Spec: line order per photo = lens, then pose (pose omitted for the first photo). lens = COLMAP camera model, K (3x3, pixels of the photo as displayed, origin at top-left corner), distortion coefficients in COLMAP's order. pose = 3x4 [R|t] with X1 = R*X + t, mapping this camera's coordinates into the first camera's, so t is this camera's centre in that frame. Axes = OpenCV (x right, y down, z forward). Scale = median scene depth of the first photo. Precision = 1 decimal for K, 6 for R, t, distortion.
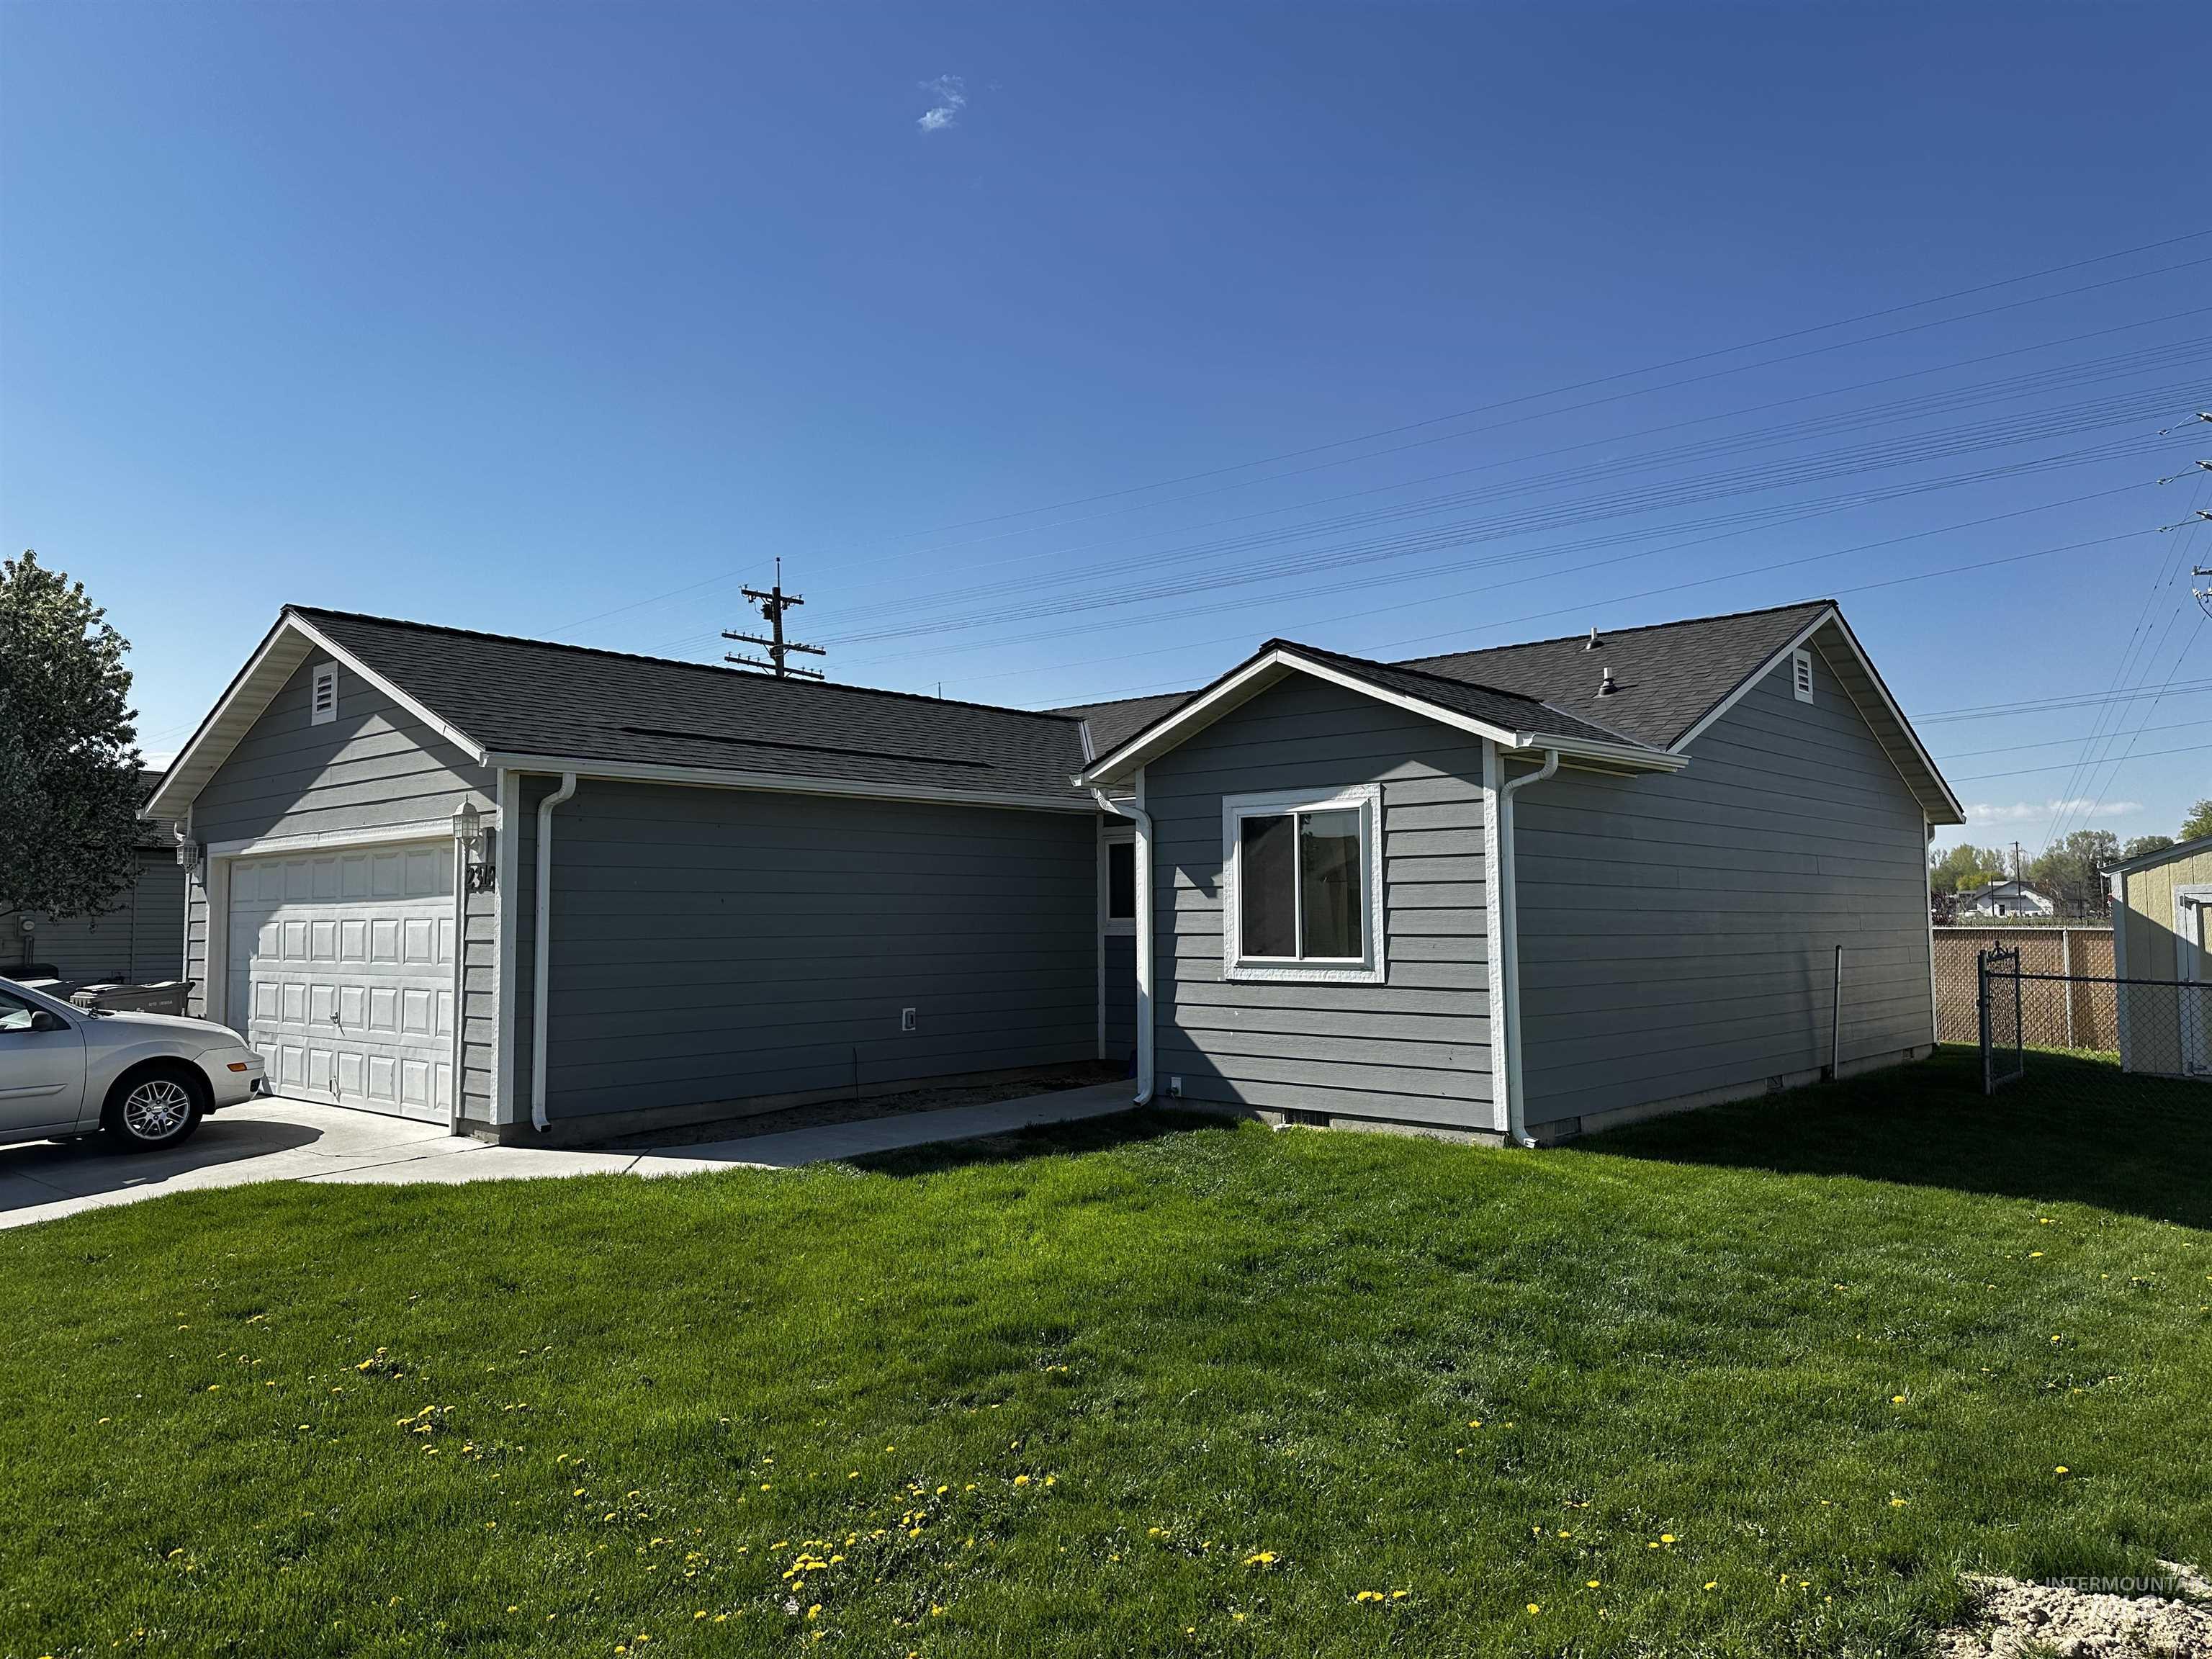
lens RADIAL K [[1545.3, 0, 1107.2], [0, 1545.3, 824.2], [0, 0, 1]] dist [0.033414, -0.002381]
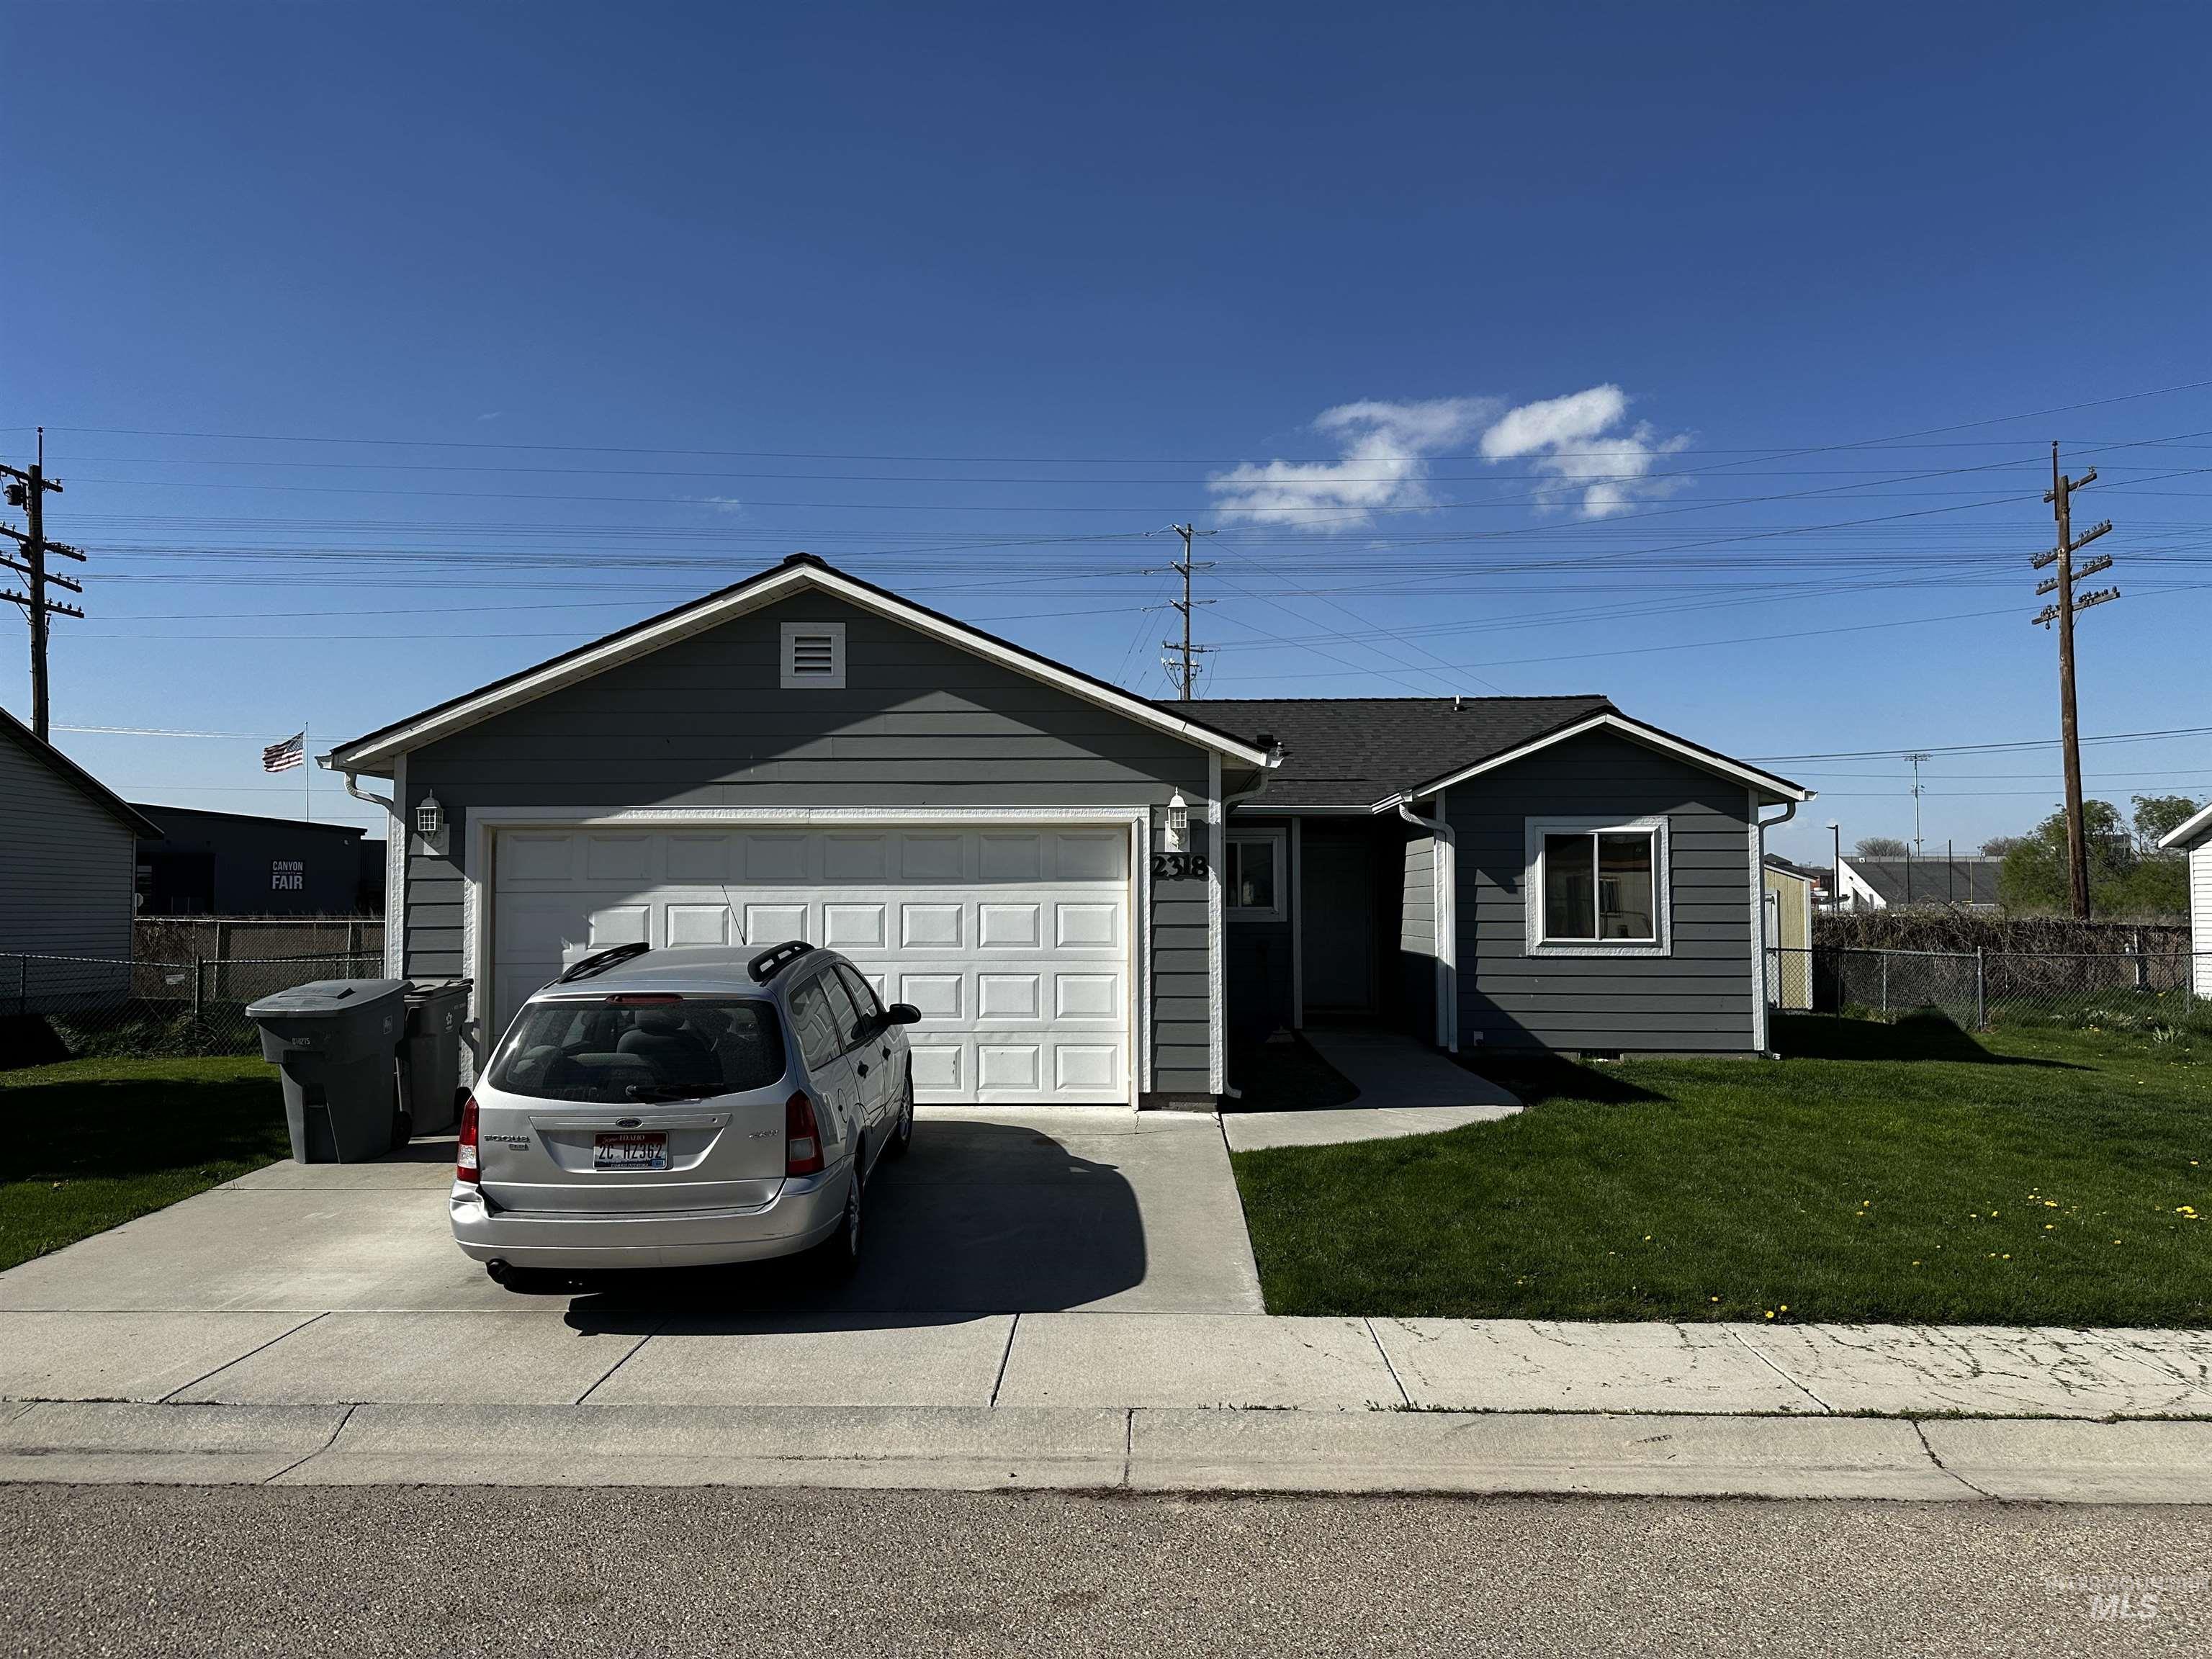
lens RADIAL K [[1545.3, 0, 1106.0], [0, 1545.3, 836.7], [0, 0, 1]] dist [0.033414, -0.002381]
pose [[0.755631, 0.036455, 0.653983, -1.087094], [-0.047103, 0.998889, -0.001257, 0.017652], [-0.653302, -0.029854, 0.756508, 0.238717]]
